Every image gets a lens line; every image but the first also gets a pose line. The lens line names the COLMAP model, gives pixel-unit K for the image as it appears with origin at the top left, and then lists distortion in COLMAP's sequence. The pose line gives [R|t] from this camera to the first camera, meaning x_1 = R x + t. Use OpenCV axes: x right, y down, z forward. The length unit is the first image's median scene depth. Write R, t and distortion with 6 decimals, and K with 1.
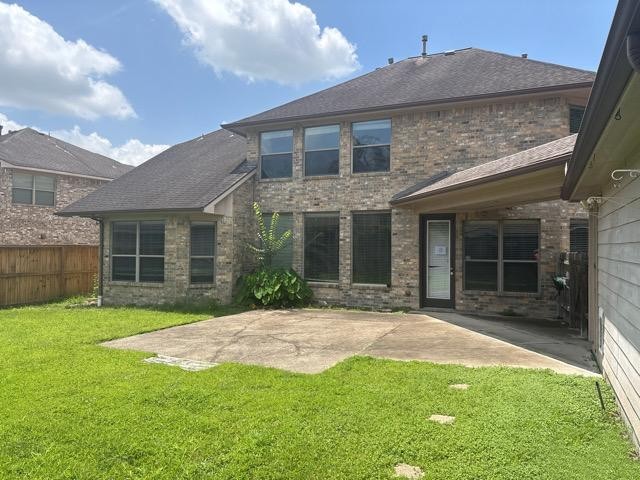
lens RADIAL K [[465.7, 0, 324.5], [0, 465.7, 232.2], [0, 0, 1]] dist [0.029027, -0.022142]
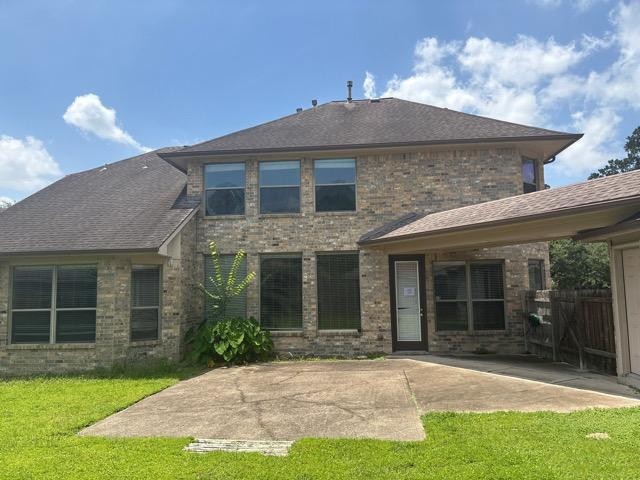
lens RADIAL K [[465.7, 0, 321.8], [0, 465.7, 237.9], [0, 0, 1]] dist [0.029027, -0.022142]
pose [[0.948903, 0.008606, 0.315452, -0.232895], [0.016381, 0.996937, -0.076473, -0.001958], [-0.315144, 0.077733, 0.945855, 0.109514]]
